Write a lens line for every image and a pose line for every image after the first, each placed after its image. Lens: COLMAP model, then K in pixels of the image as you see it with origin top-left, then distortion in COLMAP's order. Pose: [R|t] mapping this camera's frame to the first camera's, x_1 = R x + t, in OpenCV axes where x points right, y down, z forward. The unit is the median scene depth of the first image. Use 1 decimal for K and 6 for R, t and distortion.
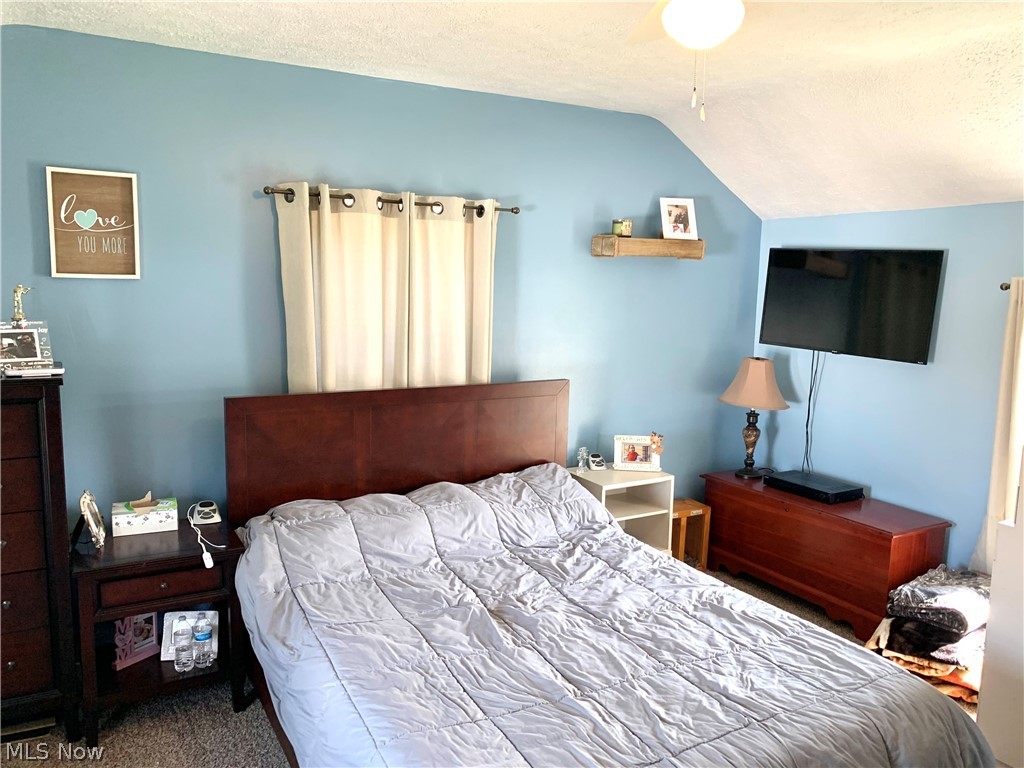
lens RADIAL K [[776.3, 0, 512.0], [0, 776.3, 384.0], [0, 0, 1]] dist [0.163148, -0.263999]
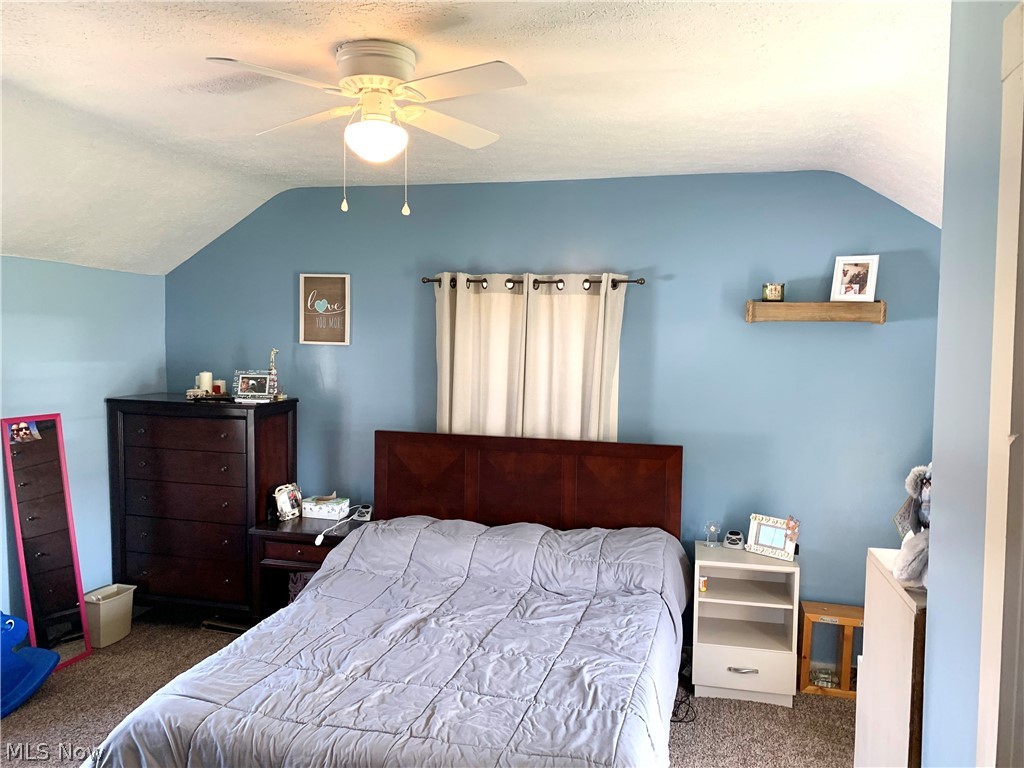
lens RADIAL K [[776.3, 0, 512.0], [0, 776.3, 384.0], [0, 0, 1]] dist [0.163148, -0.263999]
pose [[0.739380, 0.035905, -0.672331, 0.662726], [-0.095979, 0.994000, -0.052468, -0.012747], [0.666413, 0.103323, 0.738389, 0.128903]]
